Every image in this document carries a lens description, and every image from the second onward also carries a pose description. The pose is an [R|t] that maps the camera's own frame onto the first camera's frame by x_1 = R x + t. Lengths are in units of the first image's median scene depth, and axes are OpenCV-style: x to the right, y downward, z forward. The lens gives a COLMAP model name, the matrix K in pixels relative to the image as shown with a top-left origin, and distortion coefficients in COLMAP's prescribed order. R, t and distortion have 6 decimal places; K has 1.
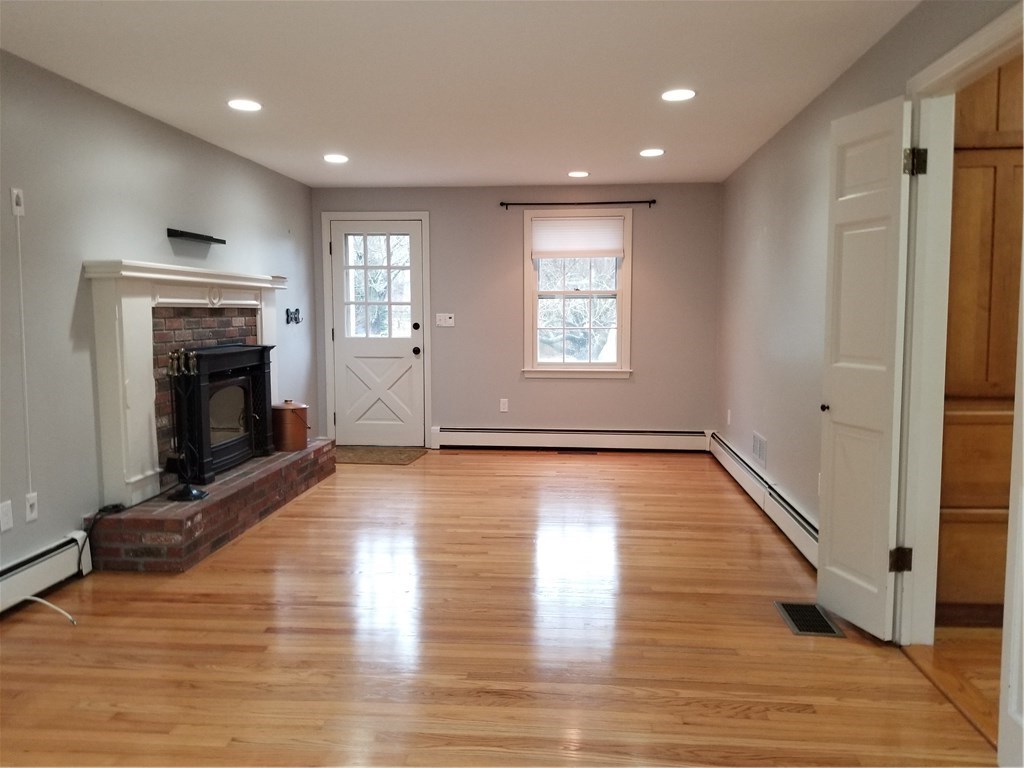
lens RADIAL K [[791.7, 0, 516.0], [0, 791.7, 386.4], [0, 0, 1]] dist [0.080865, -0.120113]
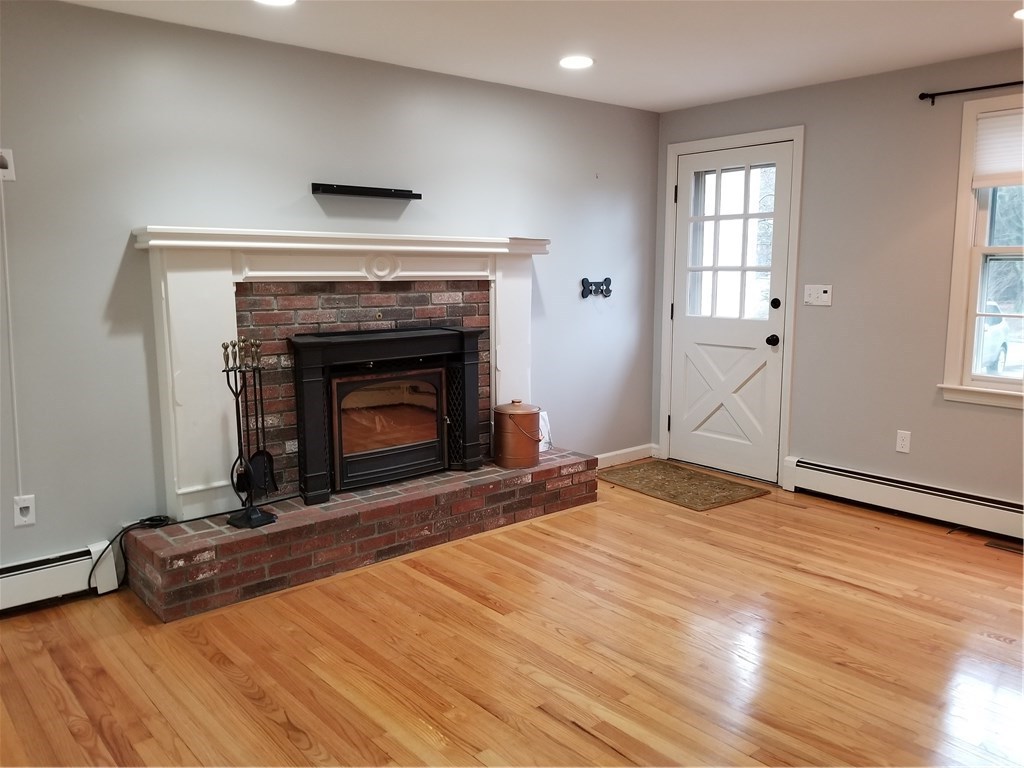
lens RADIAL K [[791.7, 0, 507.3], [0, 791.7, 380.9], [0, 0, 1]] dist [0.080865, -0.120113]
pose [[0.710715, 0.098921, -0.696490, 0.246367], [-0.065988, 0.995073, 0.073993, -0.060280], [0.700378, -0.006629, 0.713741, 0.474750]]
